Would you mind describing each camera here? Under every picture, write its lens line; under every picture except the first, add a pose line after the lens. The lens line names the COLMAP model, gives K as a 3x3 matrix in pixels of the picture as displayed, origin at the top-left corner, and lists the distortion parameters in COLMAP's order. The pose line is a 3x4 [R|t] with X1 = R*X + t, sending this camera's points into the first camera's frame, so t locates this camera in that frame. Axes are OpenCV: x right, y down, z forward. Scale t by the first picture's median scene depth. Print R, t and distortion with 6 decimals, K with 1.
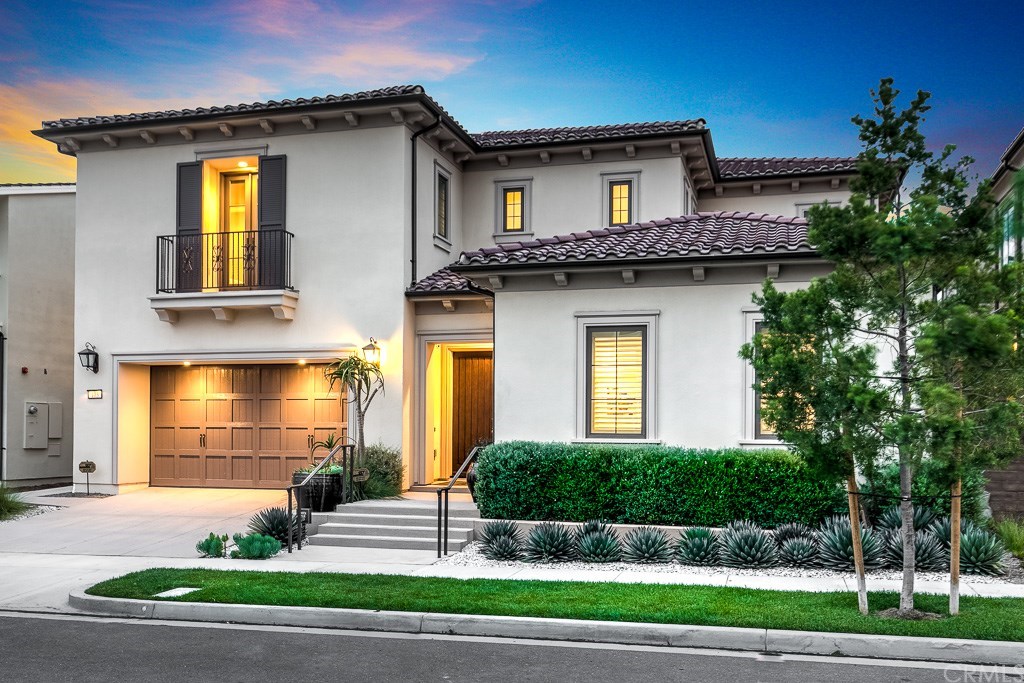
lens RADIAL K [[985.8, 0, 517.5], [0, 985.8, 338.1], [0, 0, 1]] dist [0.005771, 0.000000]
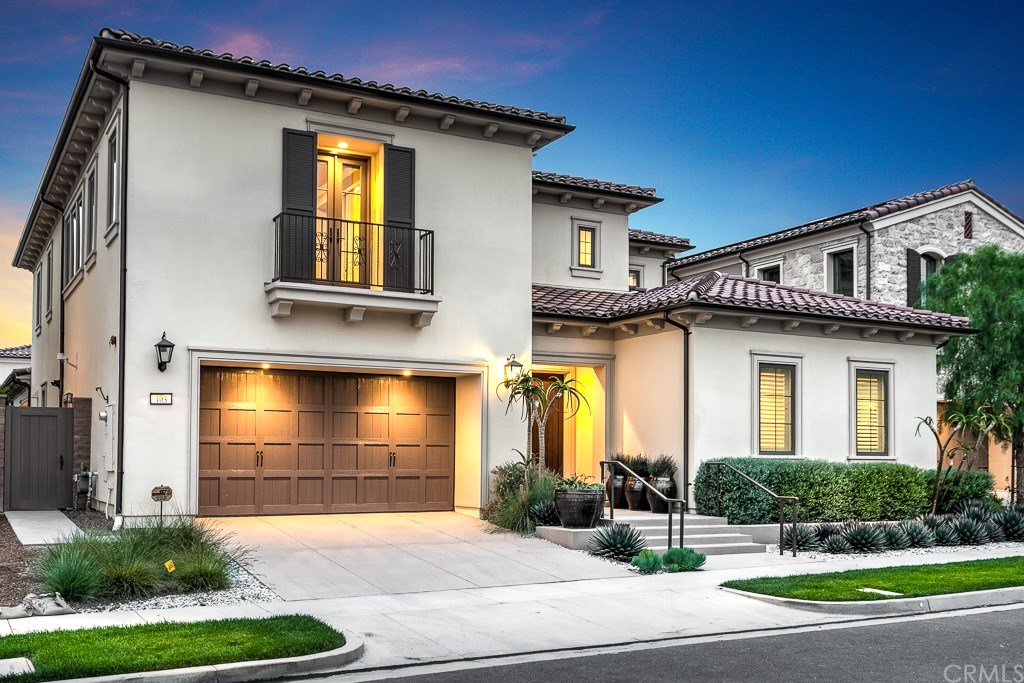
lens RADIAL K [[978.9, 0, 511.6], [0, 978.9, 344.4], [0, 0, 1]] dist [0.011000, 0.000000]
pose [[0.727288, 0.076672, 0.682037, -0.785973], [-0.066994, 0.996926, -0.040631, 0.028222], [-0.683055, -0.016142, 0.730188, 0.264745]]
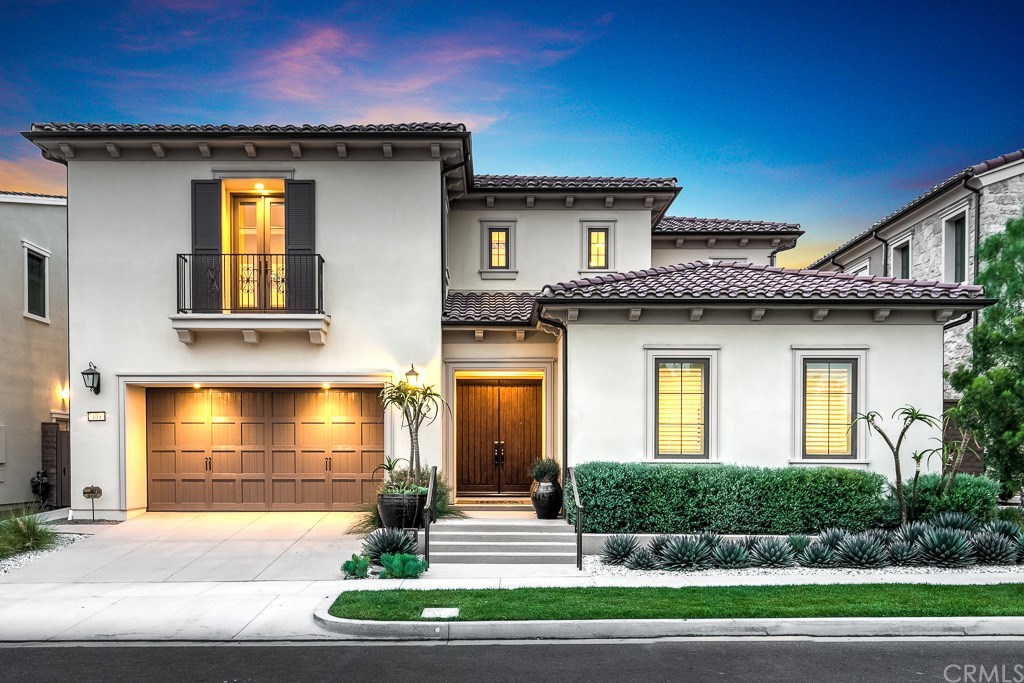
lens RADIAL K [[883.7, 0, 504.9], [0, 883.7, 403.3], [0, 0, 1]] dist [0.008279, -0.011648]
pose [[0.962828, 0.011883, 0.269854, -0.290350], [-0.021381, 0.999250, 0.032284, 0.008397], [-0.269268, -0.036853, 0.962360, 0.071113]]
